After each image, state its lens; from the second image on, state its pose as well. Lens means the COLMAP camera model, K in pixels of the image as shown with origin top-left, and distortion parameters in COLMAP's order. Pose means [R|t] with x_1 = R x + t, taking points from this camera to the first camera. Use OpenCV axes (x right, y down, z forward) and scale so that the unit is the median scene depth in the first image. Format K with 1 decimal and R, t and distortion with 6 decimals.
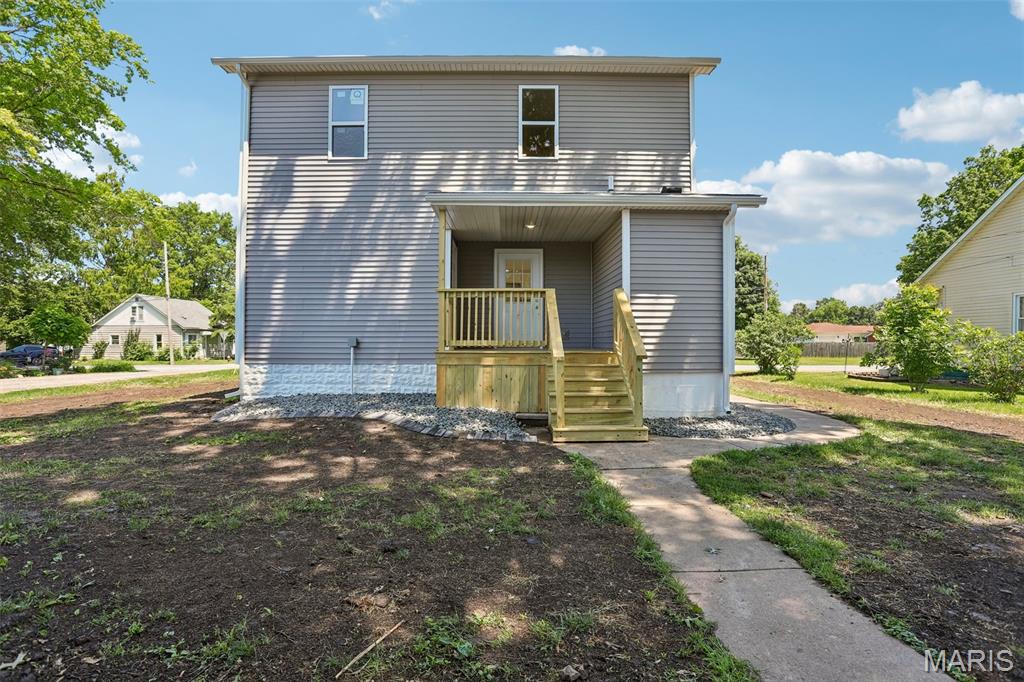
lens RADIAL K [[516.1, 0, 506.6], [0, 516.1, 340.3], [0, 0, 1]] dist [-0.074993, 0.035738]
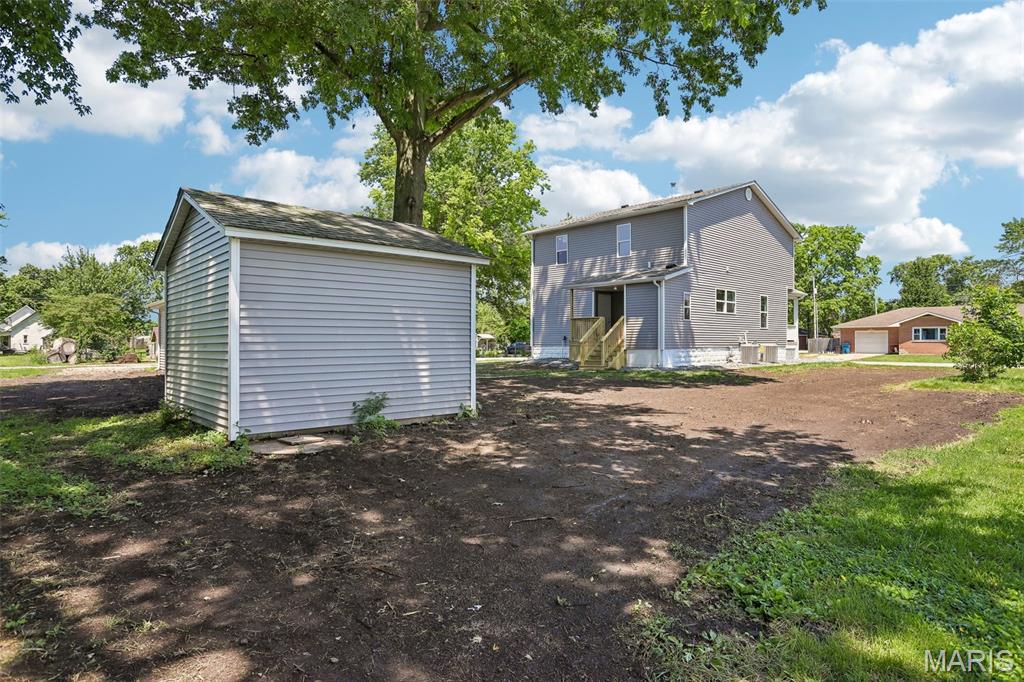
lens RADIAL K [[584.9, 0, 512.0], [0, 584.9, 341.0], [0, 0, 1]] dist [-0.001955, -0.000615]
pose [[0.669688, -0.001728, -0.742640, 1.661283], [0.001706, 0.999998, -0.000789, 0.021514], [0.742640, -0.000738, 0.669690, -1.118940]]
